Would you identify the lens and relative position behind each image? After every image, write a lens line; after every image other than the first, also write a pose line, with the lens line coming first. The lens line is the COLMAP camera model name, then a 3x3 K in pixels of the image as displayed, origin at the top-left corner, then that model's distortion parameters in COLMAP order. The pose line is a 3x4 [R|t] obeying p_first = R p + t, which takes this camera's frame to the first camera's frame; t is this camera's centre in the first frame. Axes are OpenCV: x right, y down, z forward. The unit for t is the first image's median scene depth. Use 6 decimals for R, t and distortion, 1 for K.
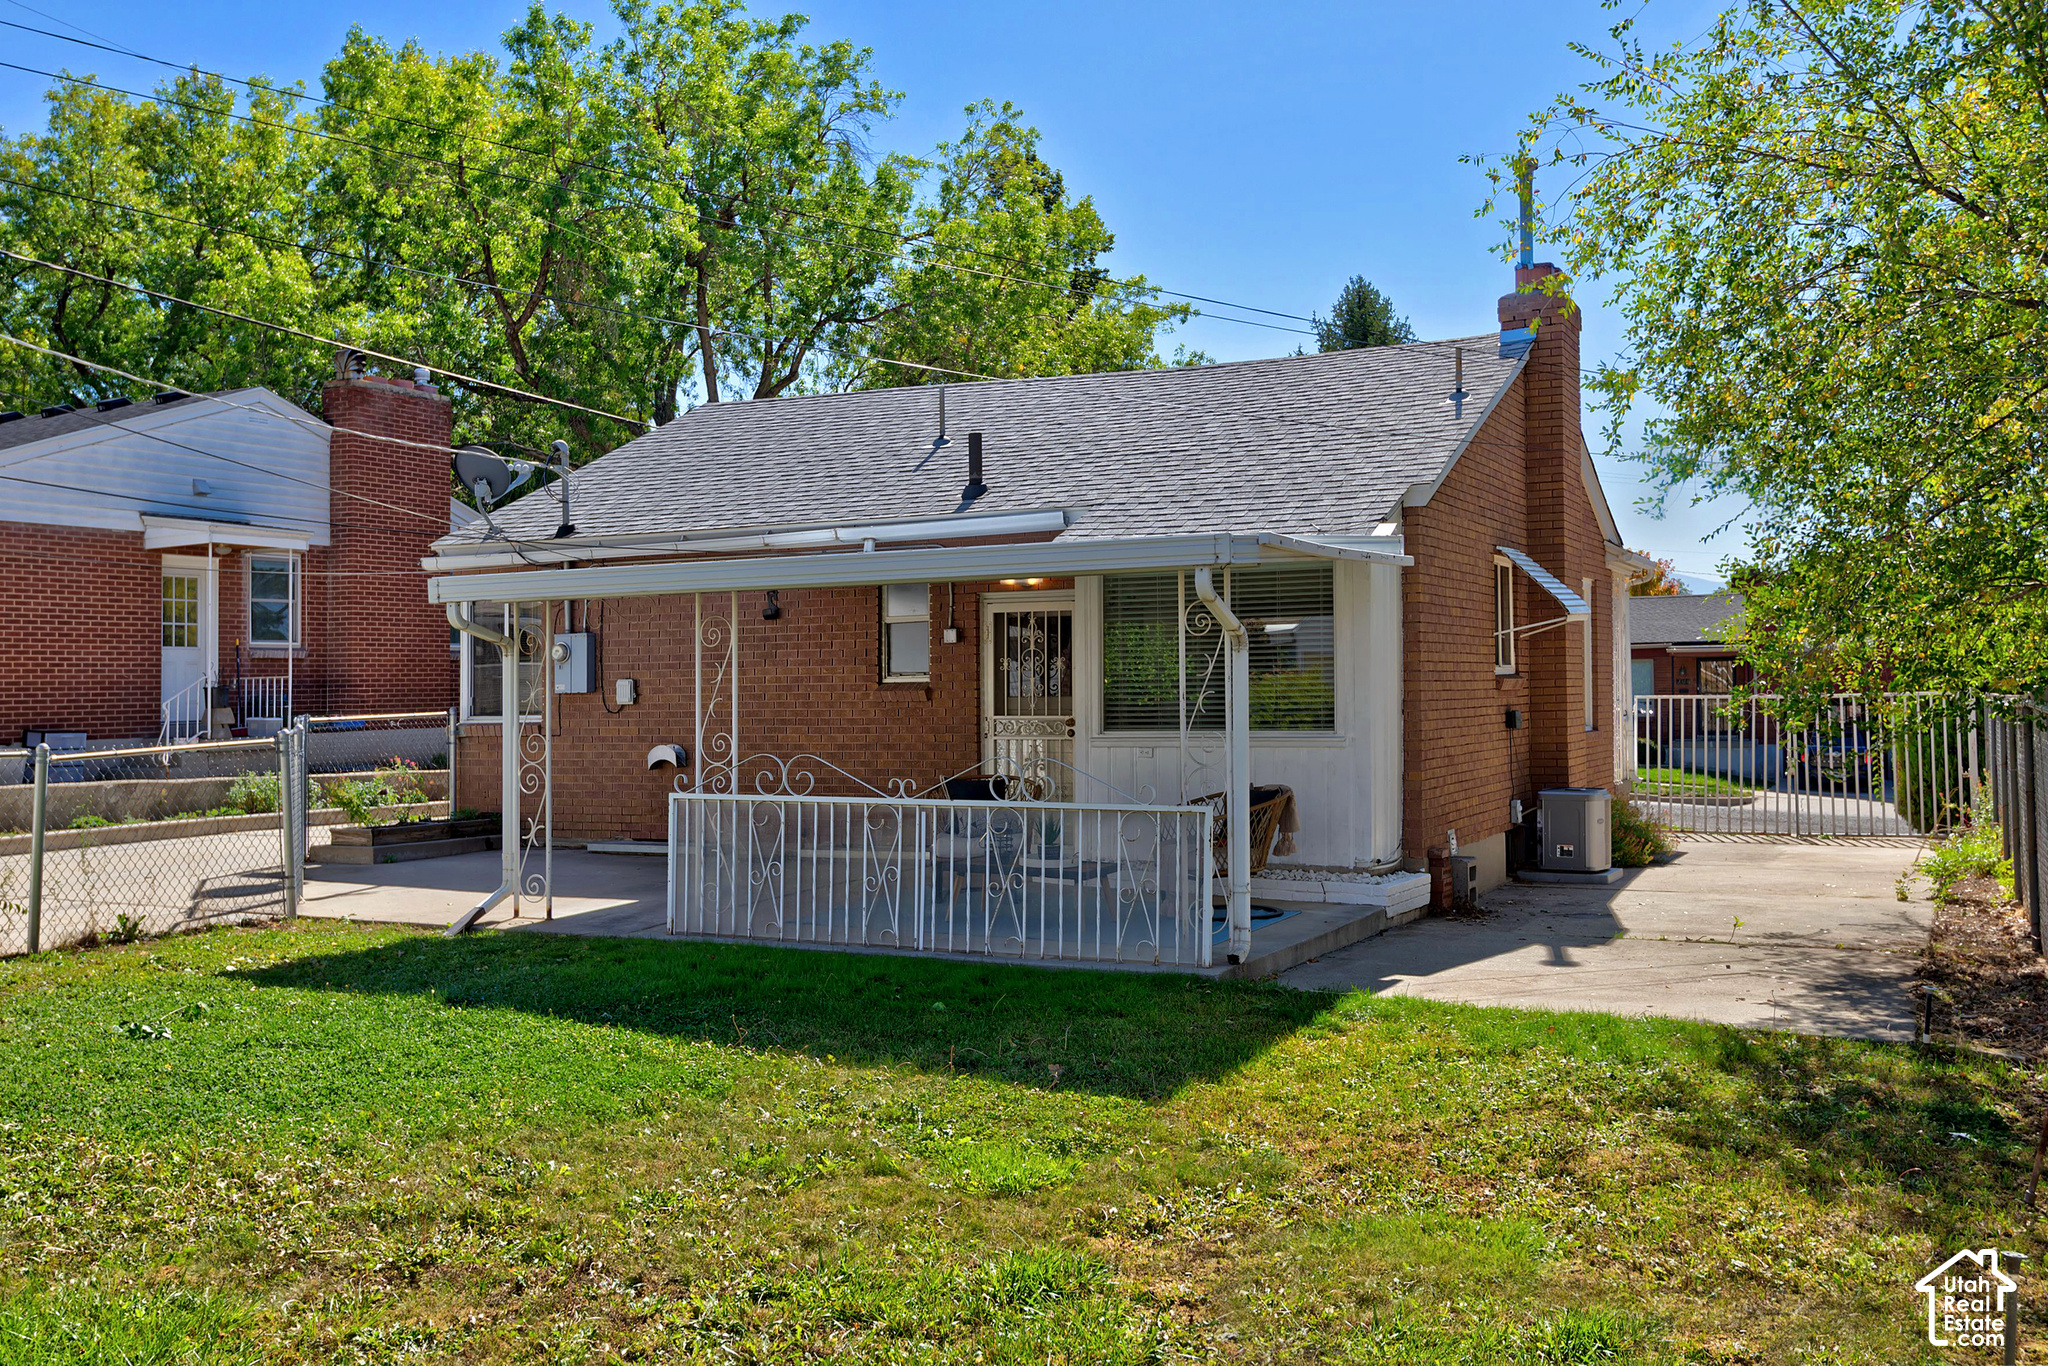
lens RADIAL K [[1877.6, 0, 1024.0], [0, 1877.6, 683.0], [0, 0, 1]] dist [0.091923, 0.001496]
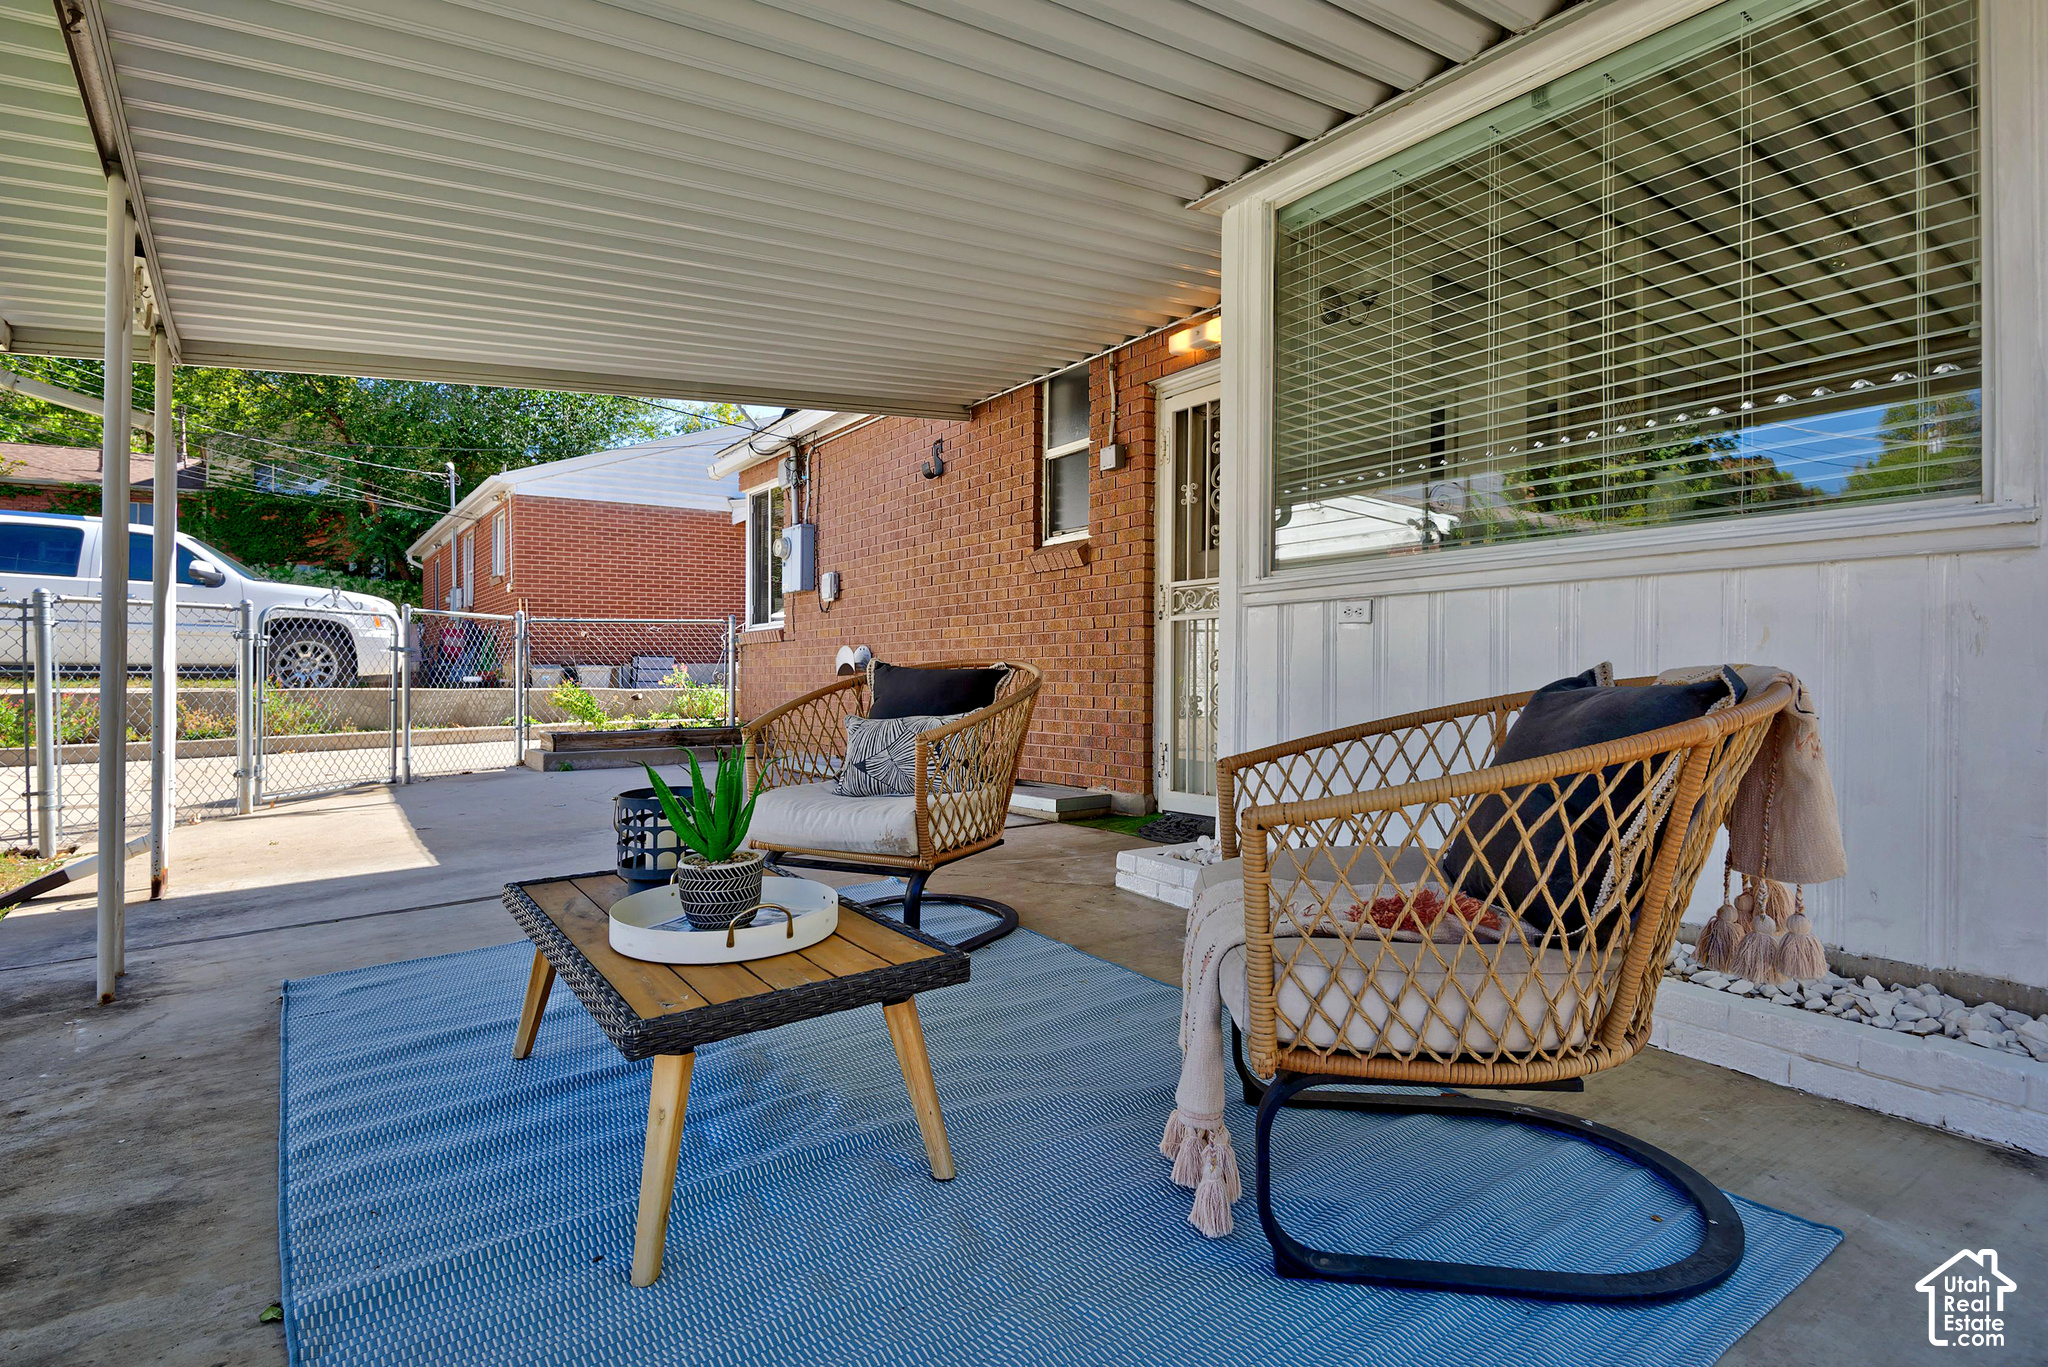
lens RADIAL K [[995.6, 0, 1024.0], [0, 995.6, 683.5], [0, 0, 1]] dist [0.000964, -0.000155]
pose [[0.877360, 0.009700, -0.479735, 0.094041], [-0.001393, 0.999843, 0.017669, 0.043413], [0.479831, -0.014833, 0.877236, 0.677907]]
